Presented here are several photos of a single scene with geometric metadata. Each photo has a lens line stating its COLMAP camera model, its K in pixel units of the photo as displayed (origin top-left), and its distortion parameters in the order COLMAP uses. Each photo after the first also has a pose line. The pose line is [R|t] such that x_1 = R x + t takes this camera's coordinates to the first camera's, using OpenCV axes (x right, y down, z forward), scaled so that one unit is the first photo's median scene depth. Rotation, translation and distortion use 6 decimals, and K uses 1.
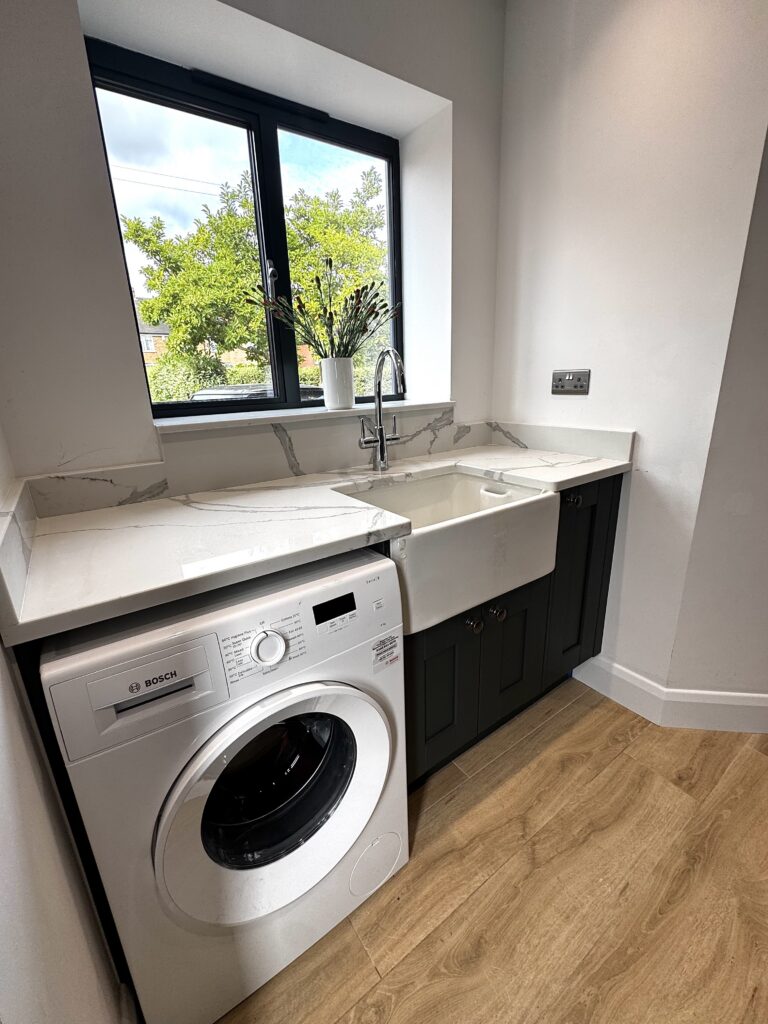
lens RADIAL K [[440.4, 0, 384.0], [0, 440.4, 512.0], [0, 0, 1]] dist [-0.000212, 0.000425]
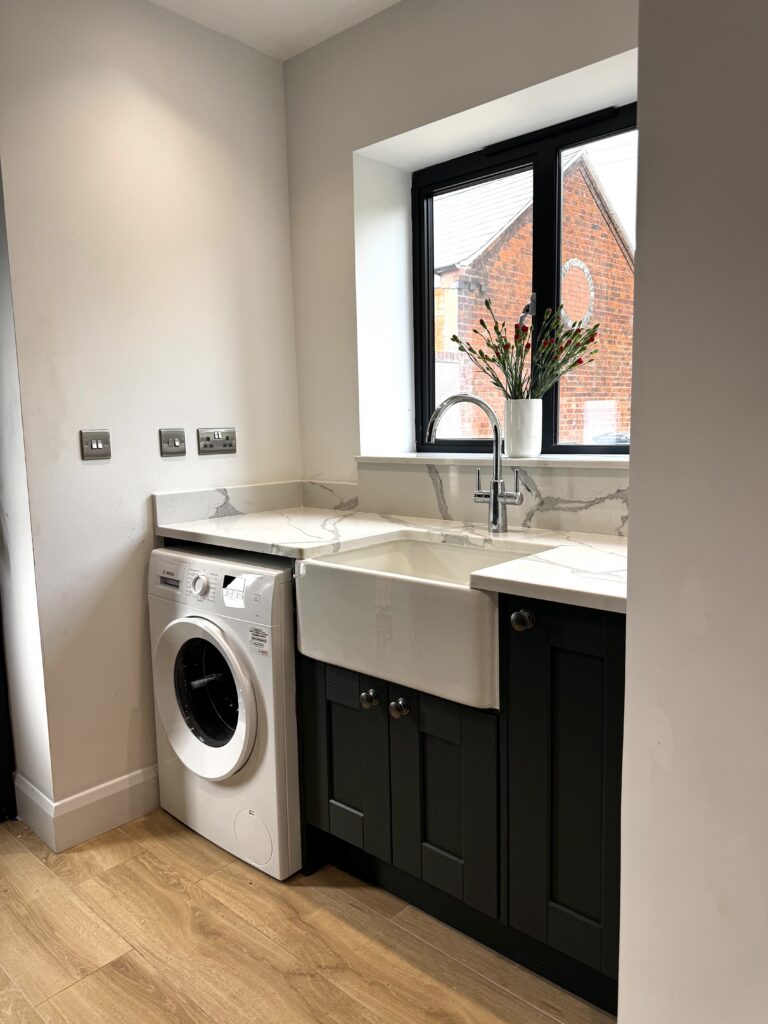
lens RADIAL K [[726.5, 0, 378.7], [0, 726.5, 512.0], [0, 0, 1]] dist [0.071926, -0.051549]
pose [[0.209594, 0.151500, -0.965980, 1.705422], [-0.267857, 0.959028, 0.092291, -0.267721], [0.940384, 0.239401, 0.241587, 0.613383]]
